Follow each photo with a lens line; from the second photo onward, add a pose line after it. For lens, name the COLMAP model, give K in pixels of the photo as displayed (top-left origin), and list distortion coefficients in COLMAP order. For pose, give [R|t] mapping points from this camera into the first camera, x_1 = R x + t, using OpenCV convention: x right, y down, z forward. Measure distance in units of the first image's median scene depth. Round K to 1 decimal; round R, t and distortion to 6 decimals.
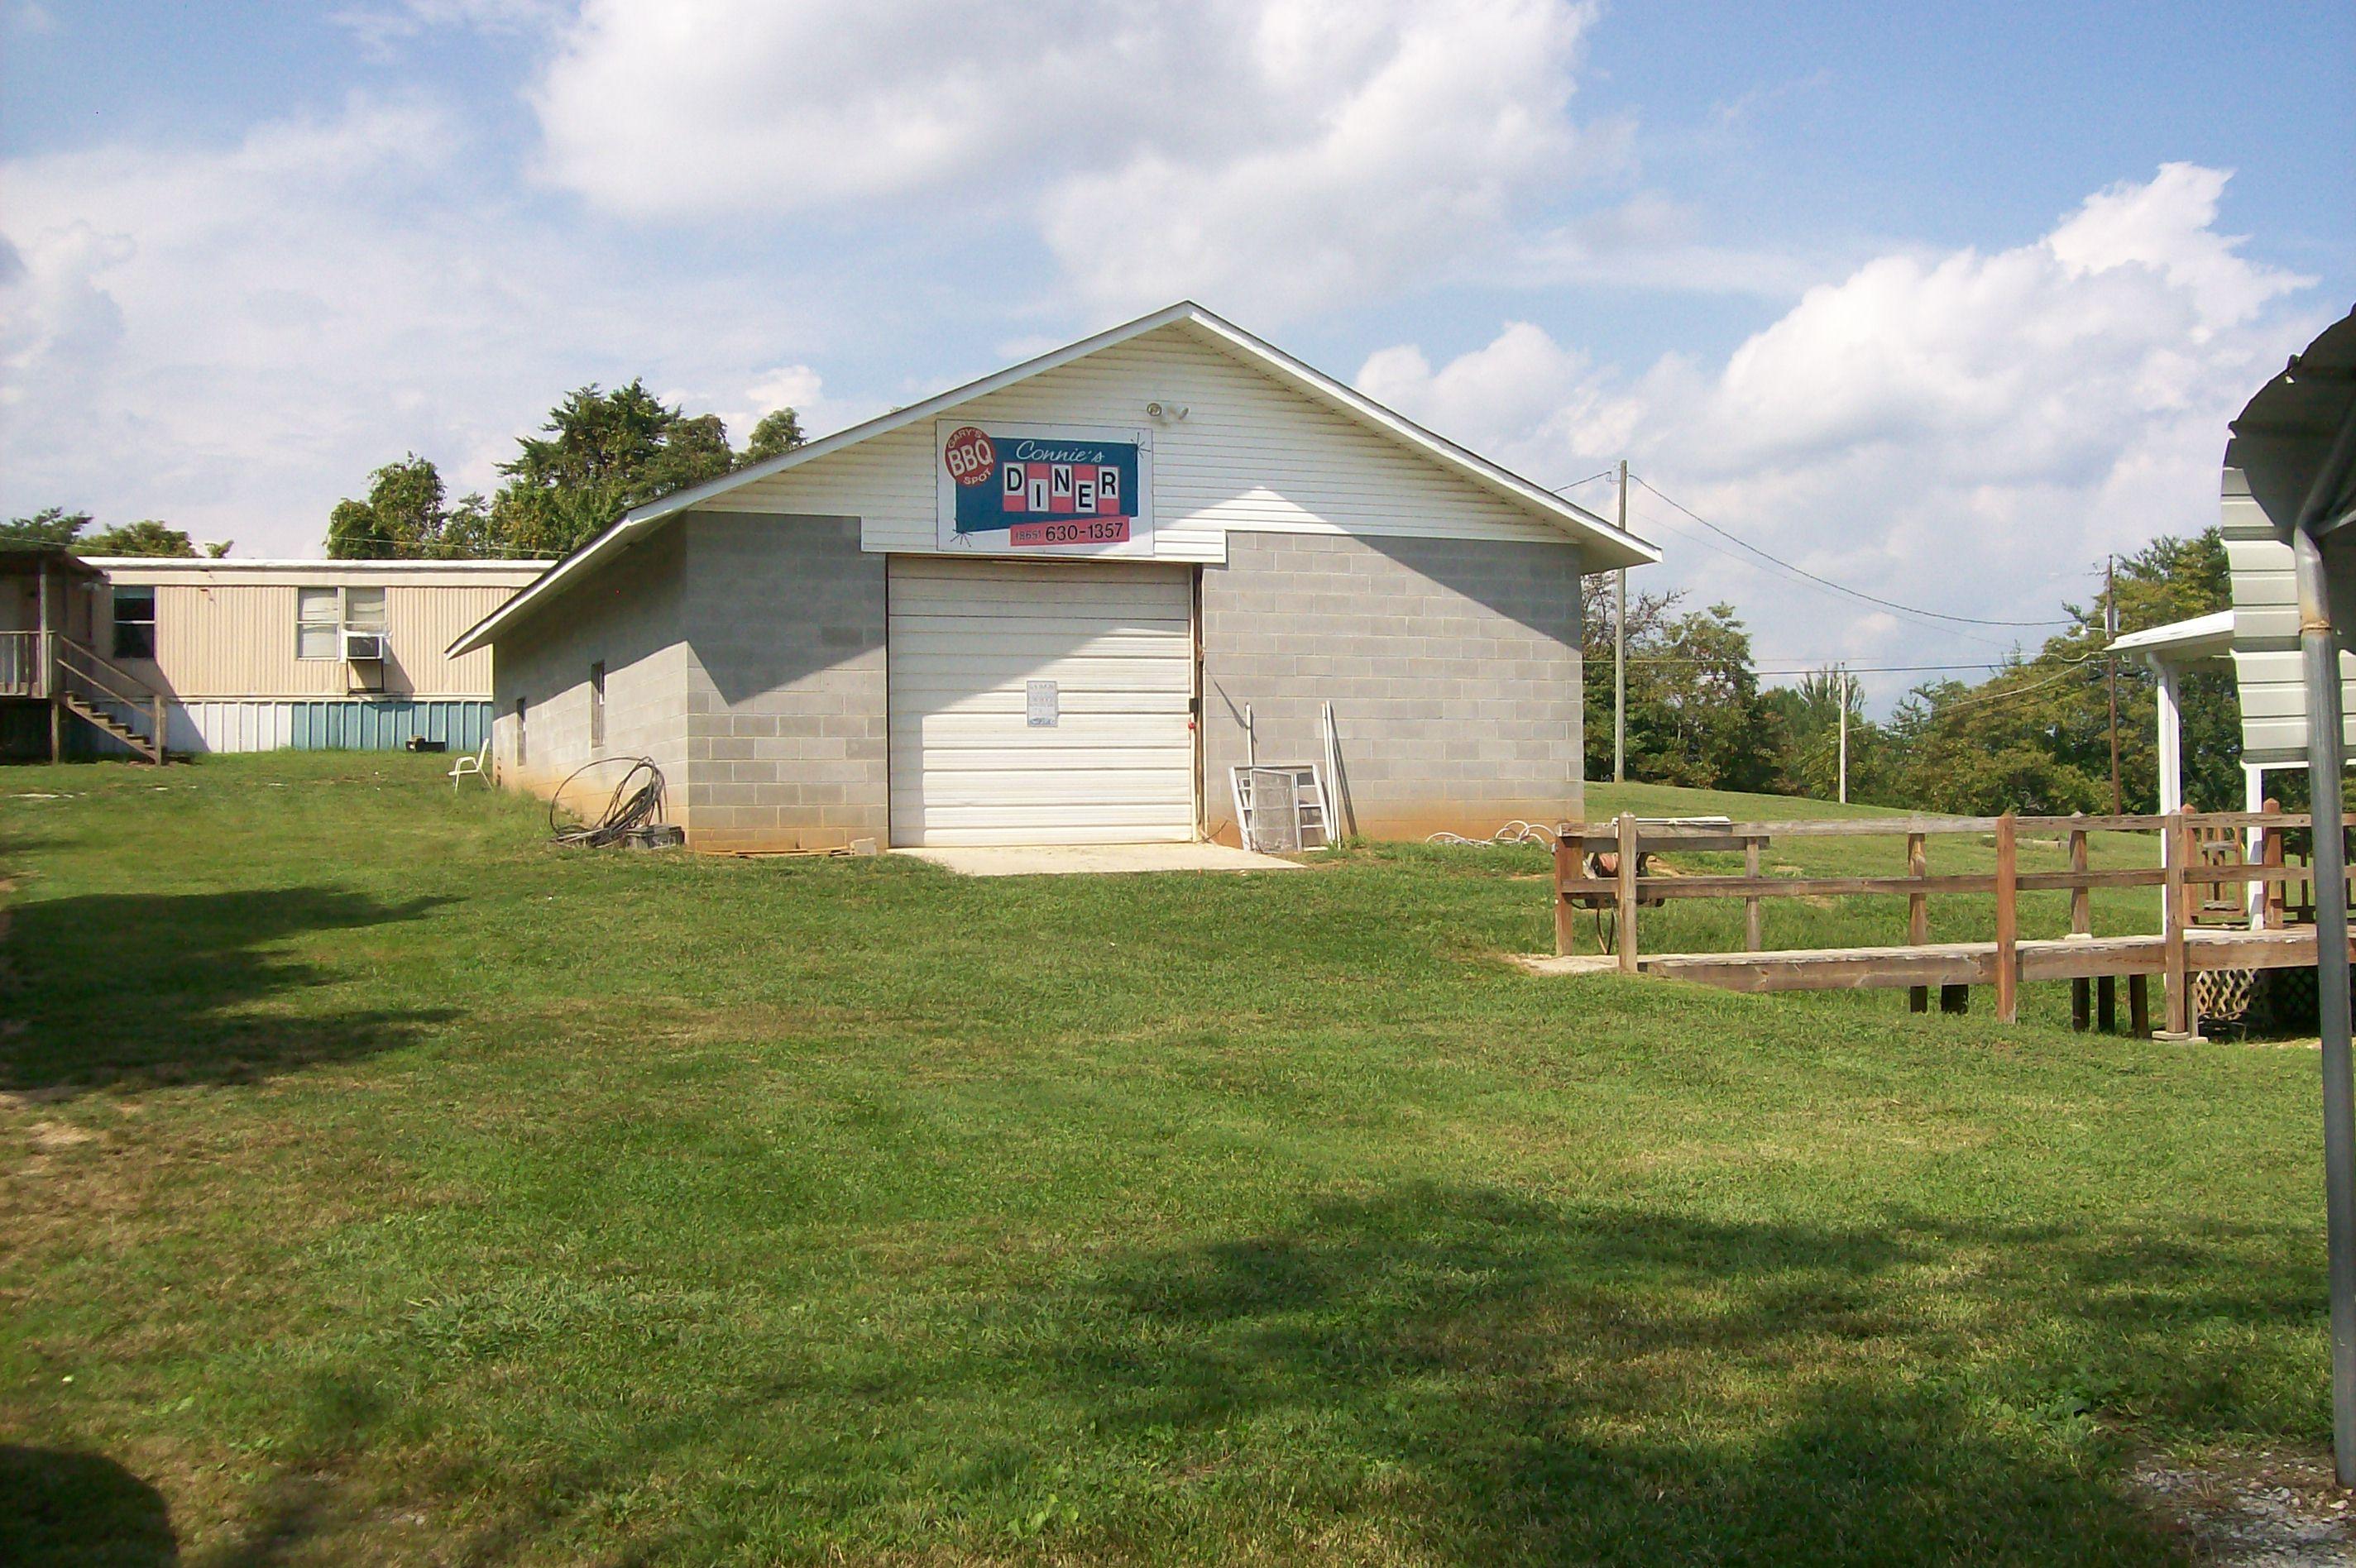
lens RADIAL K [[2481.1, 0, 1162.1], [0, 2481.1, 777.9], [0, 0, 1]] dist [-0.132631, 0.000000]
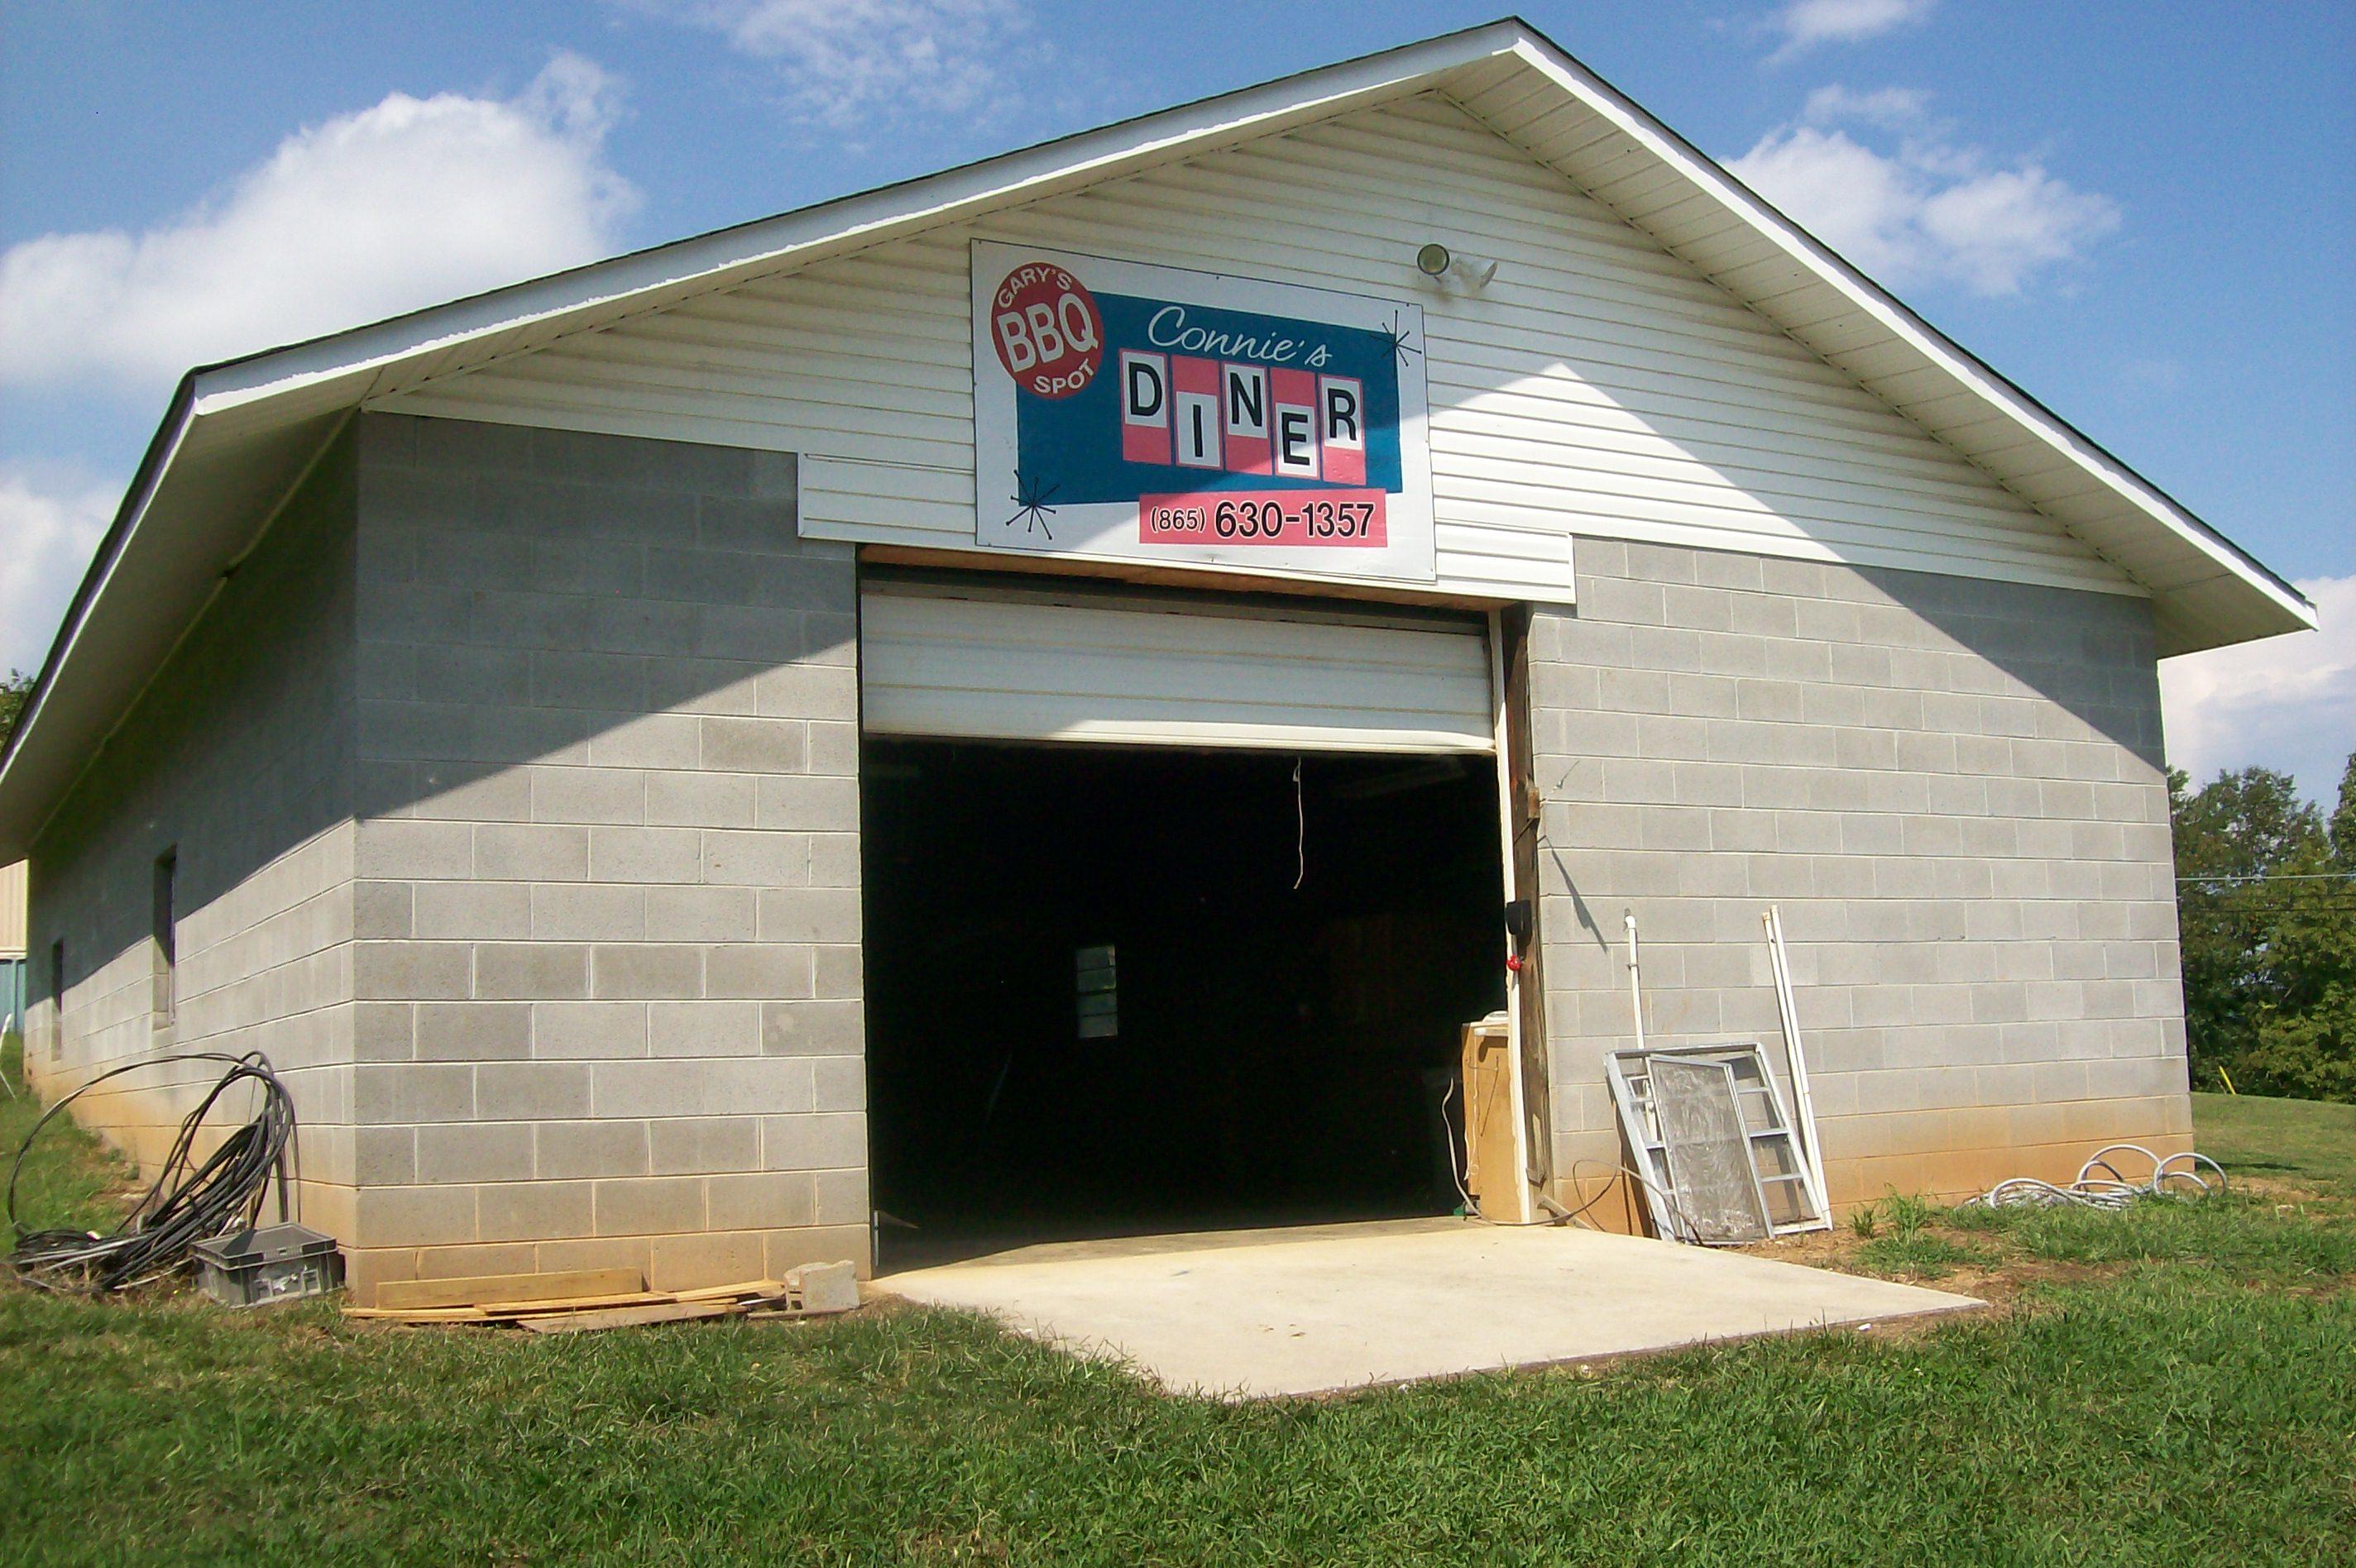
lens RADIAL K [[2481.1, 0, 1201.2], [0, 2481.1, 798.8], [0, 0, 1]] dist [-0.132631, 0.000000]
pose [[0.989252, -0.005559, 0.146112, -0.111624], [0.019857, 0.995127, -0.096578, -0.008491], [-0.144863, 0.098441, 0.984543, 0.576321]]
